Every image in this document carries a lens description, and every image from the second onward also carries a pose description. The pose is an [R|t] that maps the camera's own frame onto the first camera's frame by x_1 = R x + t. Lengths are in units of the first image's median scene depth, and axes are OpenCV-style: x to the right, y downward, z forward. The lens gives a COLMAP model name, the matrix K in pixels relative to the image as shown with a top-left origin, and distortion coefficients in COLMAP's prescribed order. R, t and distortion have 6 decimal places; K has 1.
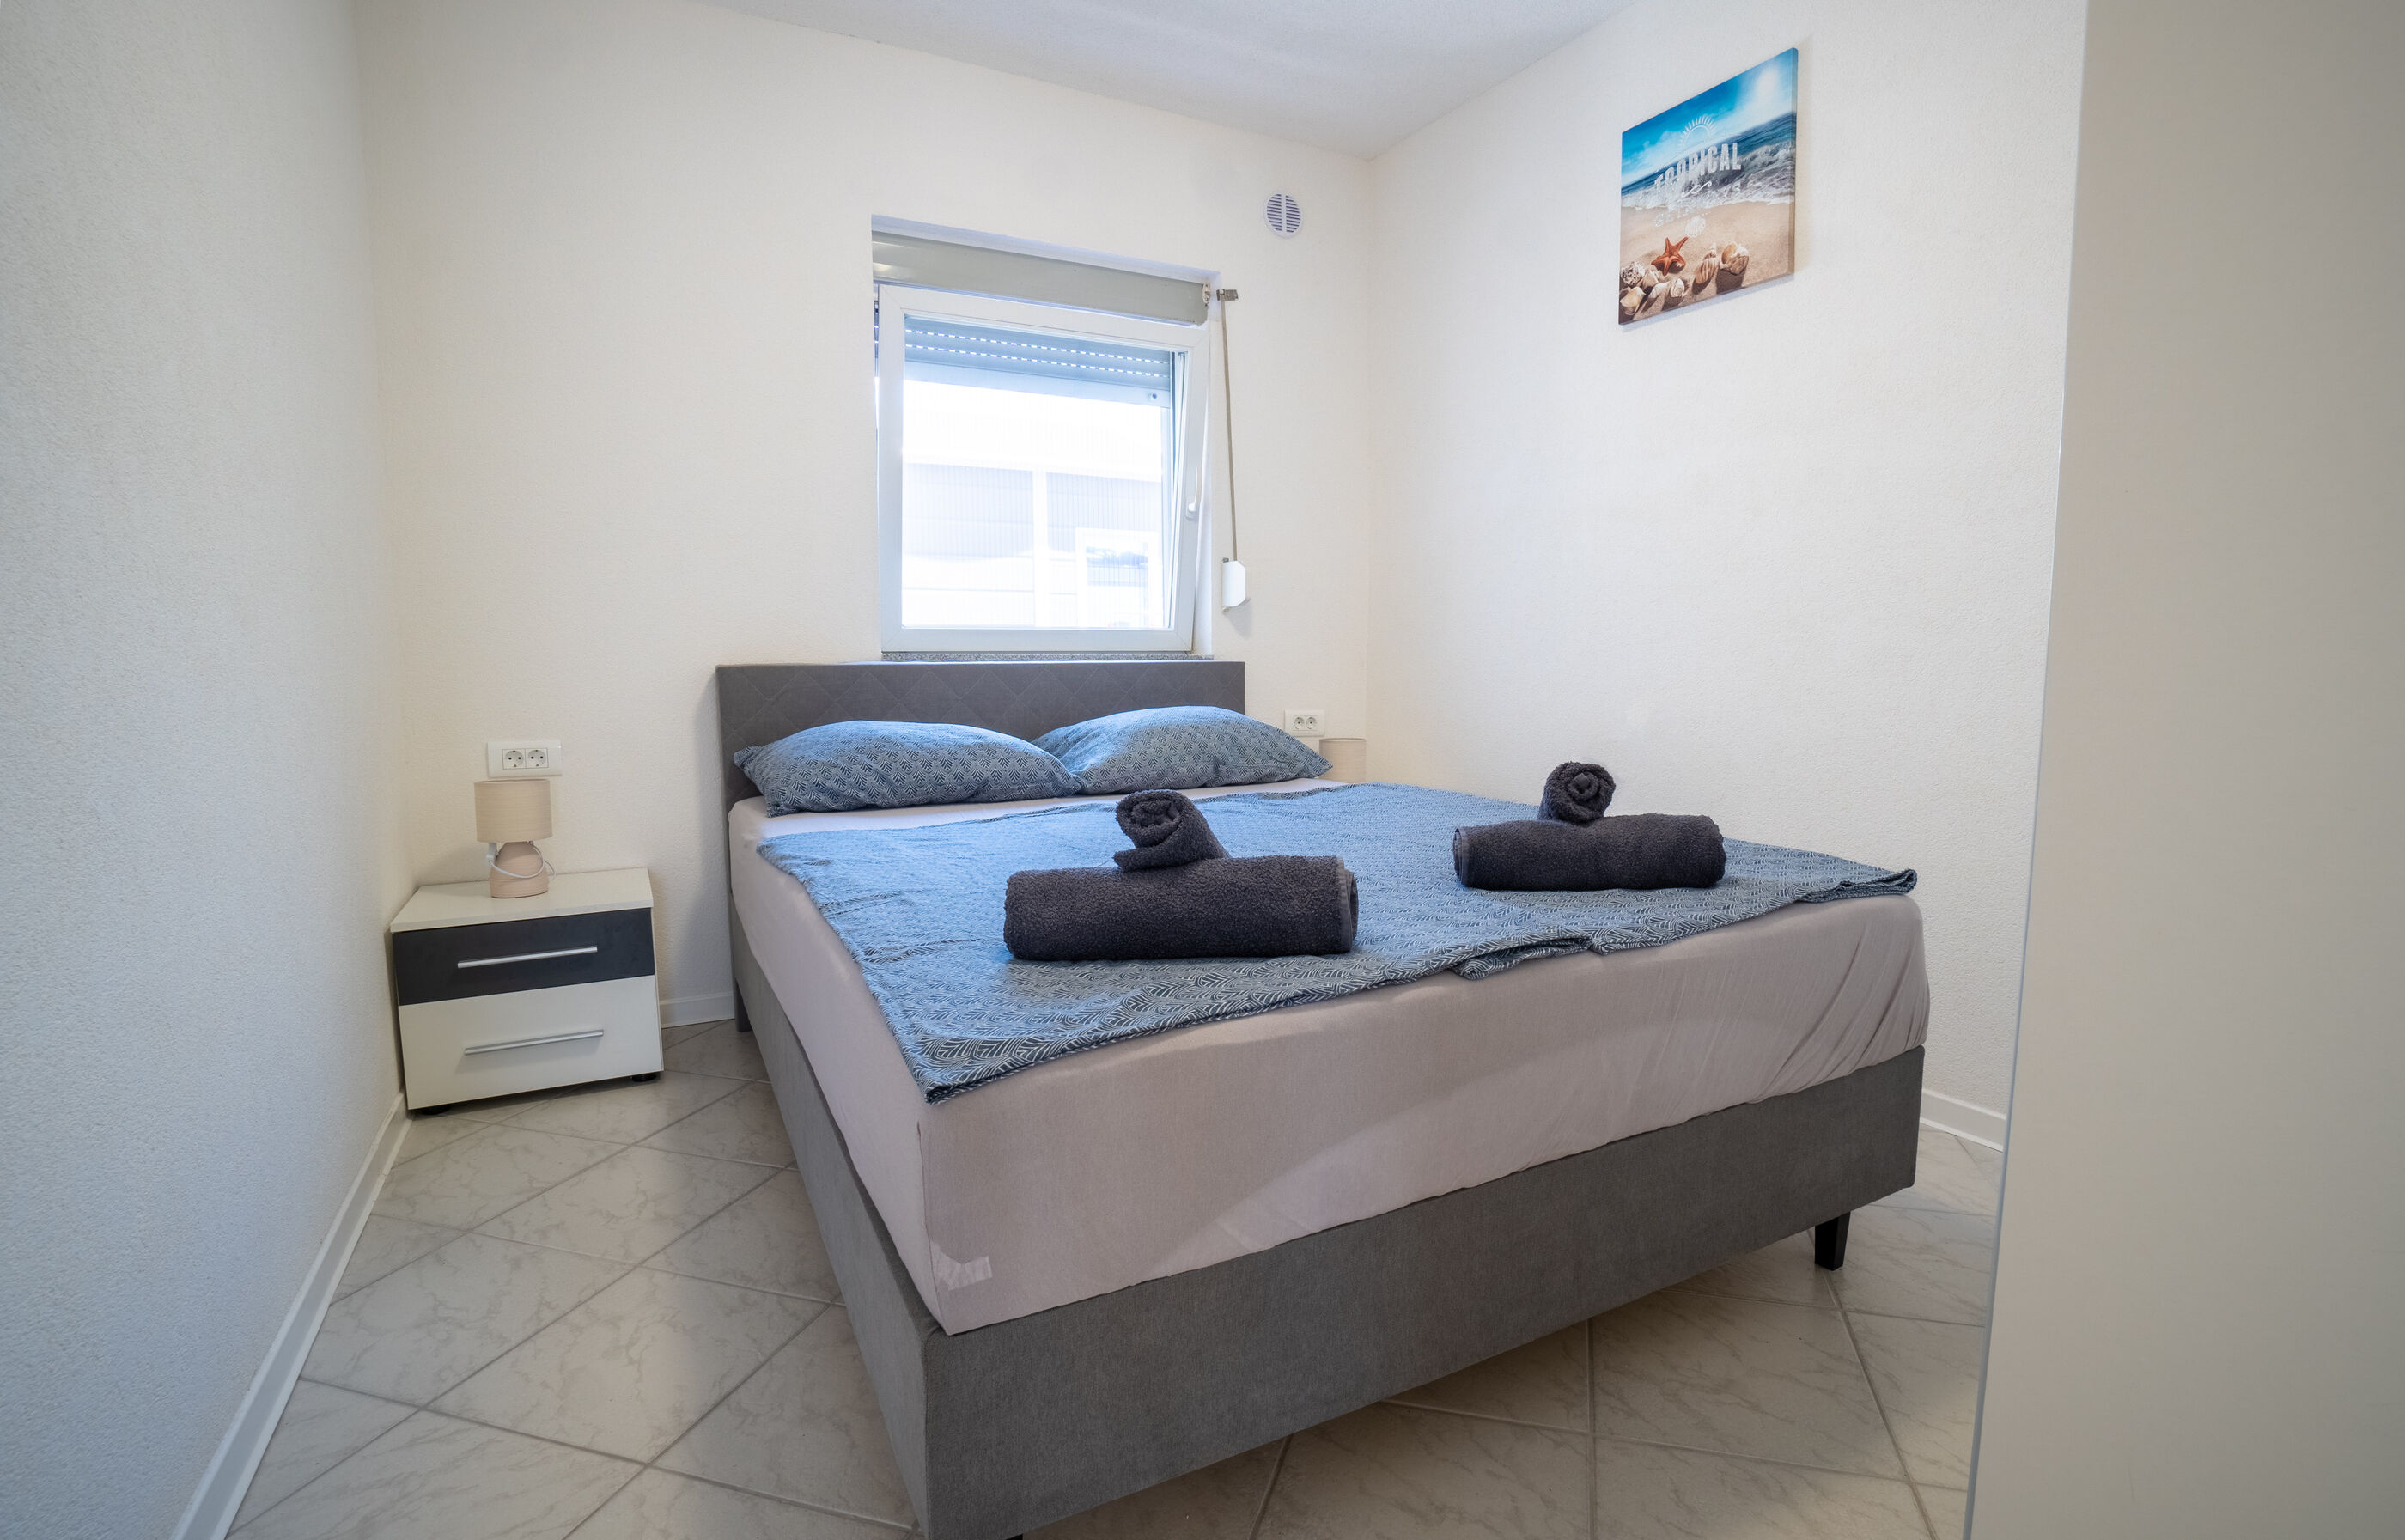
lens RADIAL K [[1114.0, 0, 1202.5], [0, 1114.0, 770.0], [0, 0, 1]] dist [-0.004964, -0.000223]
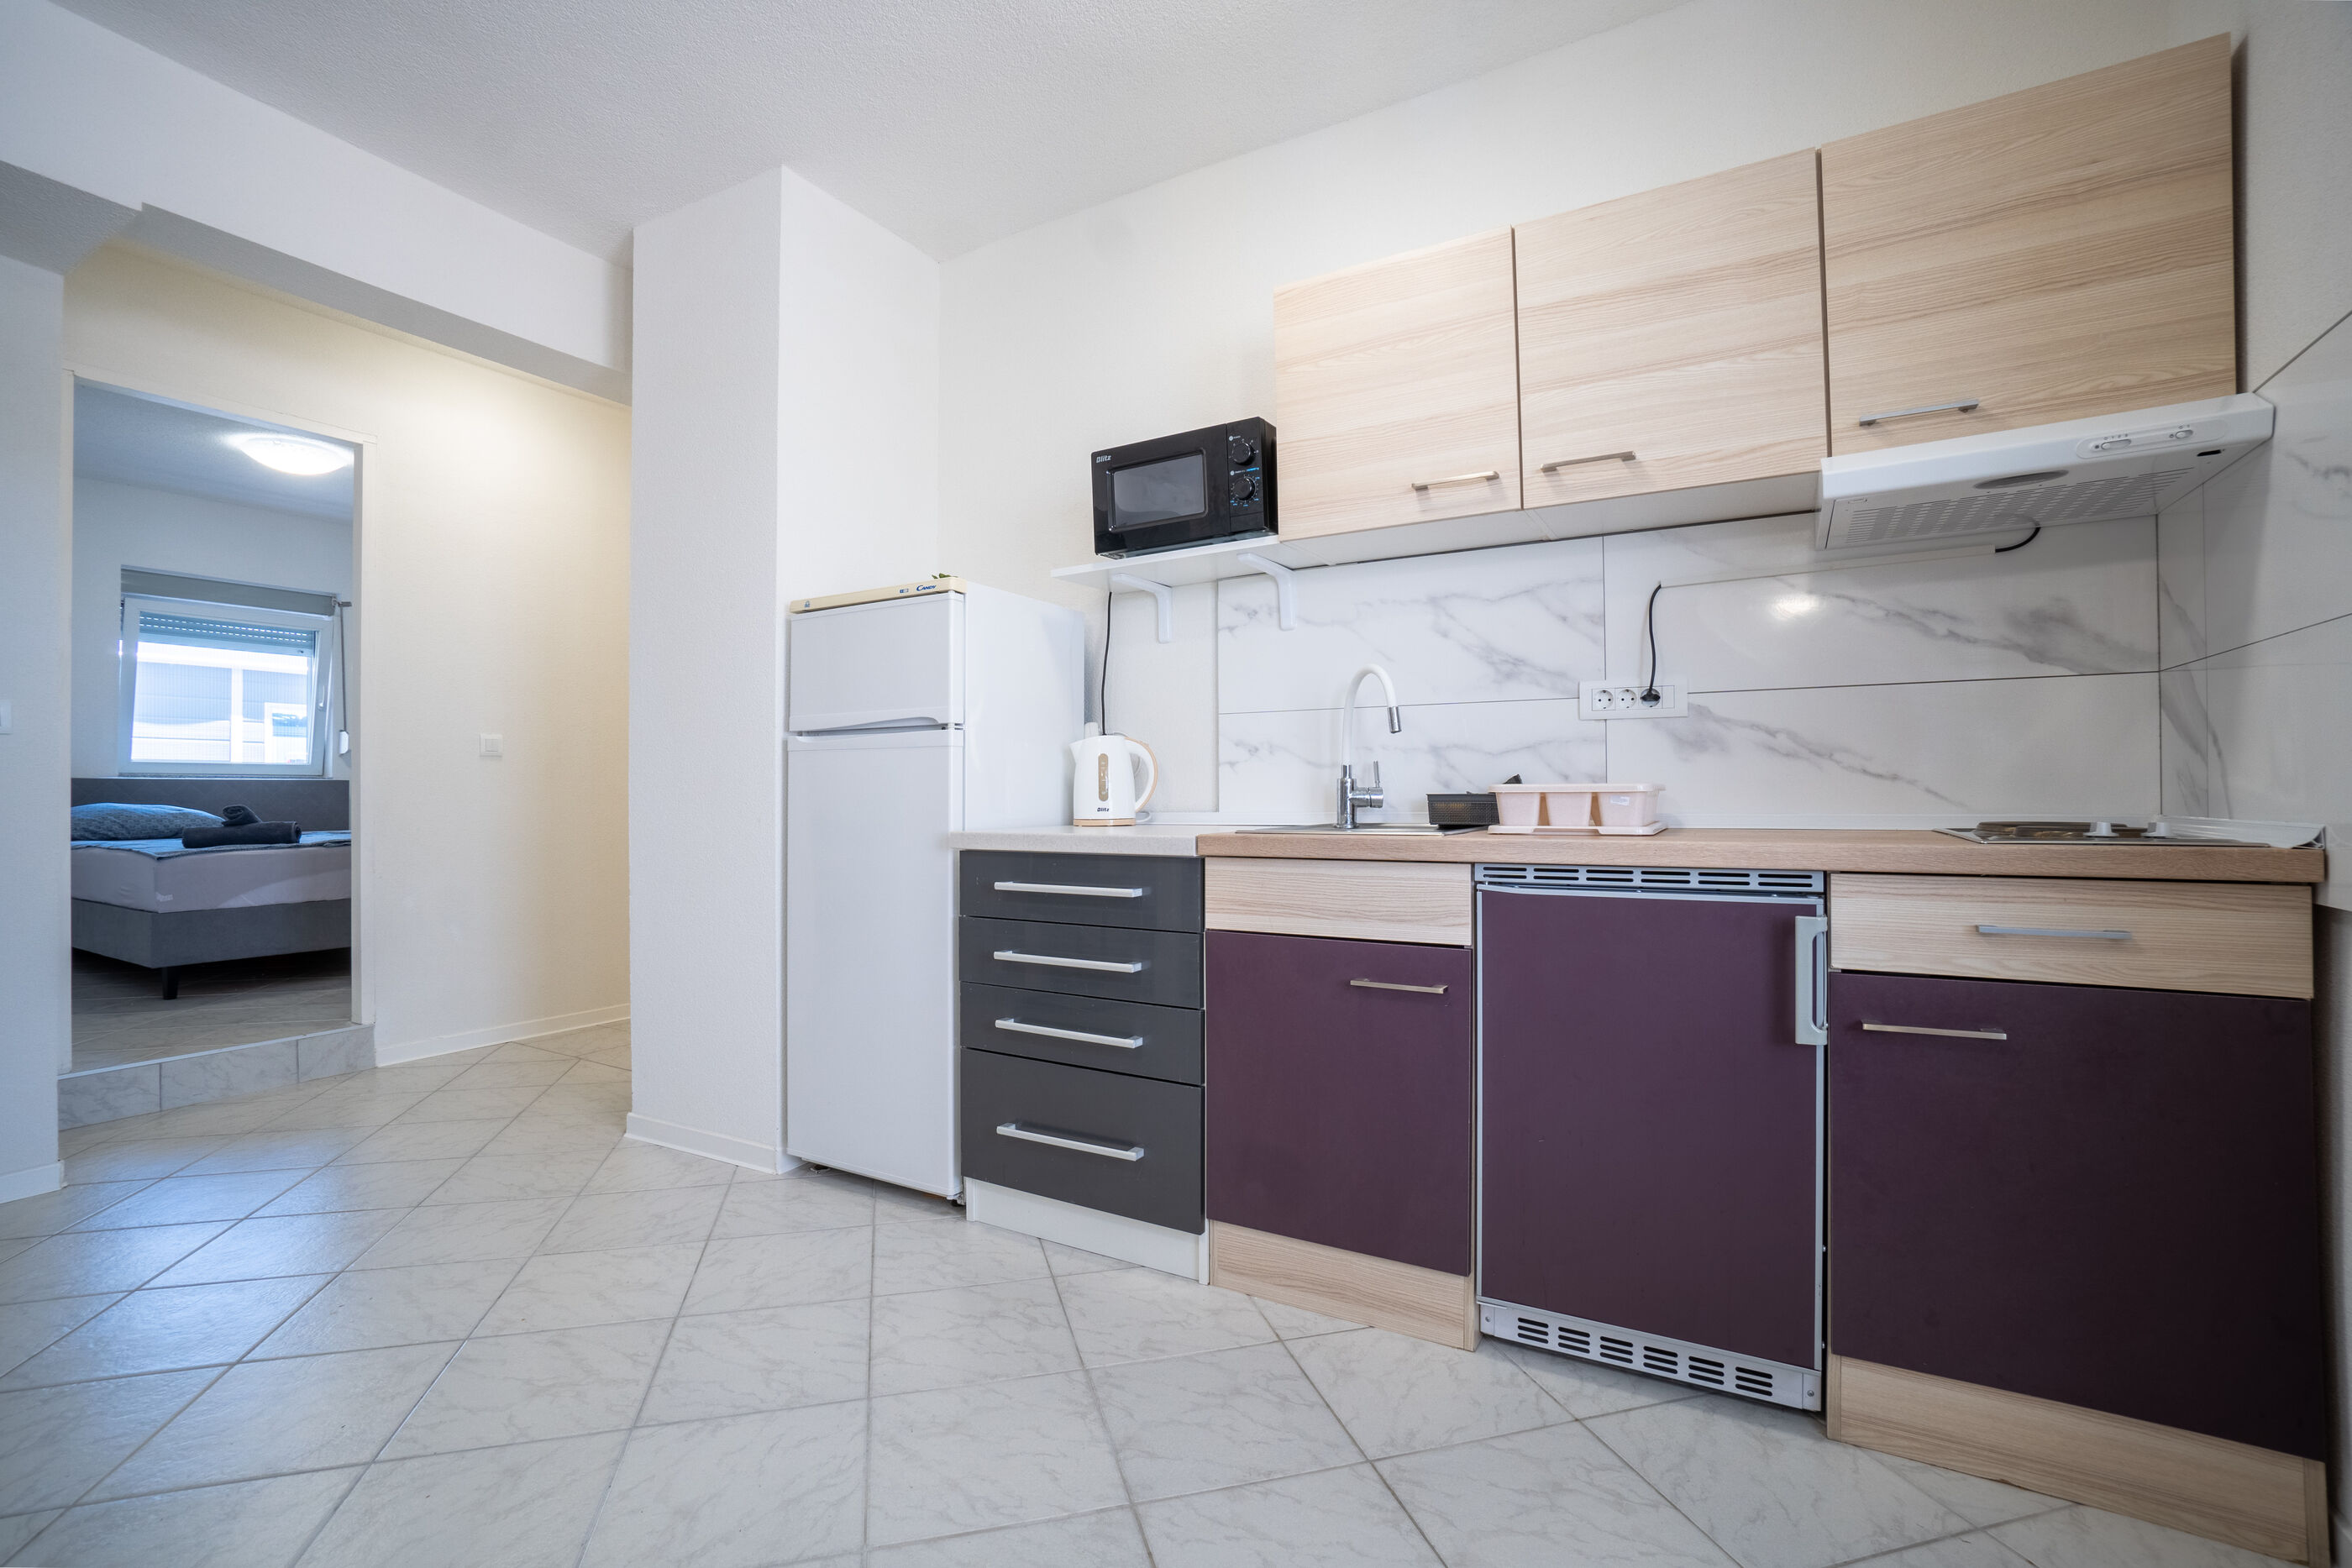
lens RADIAL K [[1113.0, 0, 1176.0], [0, 1113.0, 784.0], [0, 0, 1]] dist [-0.002819, -0.000353]
pose [[0.866293, 0.005370, 0.499507, 0.351893], [0.052120, 0.993513, -0.101073, 0.207891], [-0.496809, 0.113593, 0.860394, -1.608901]]
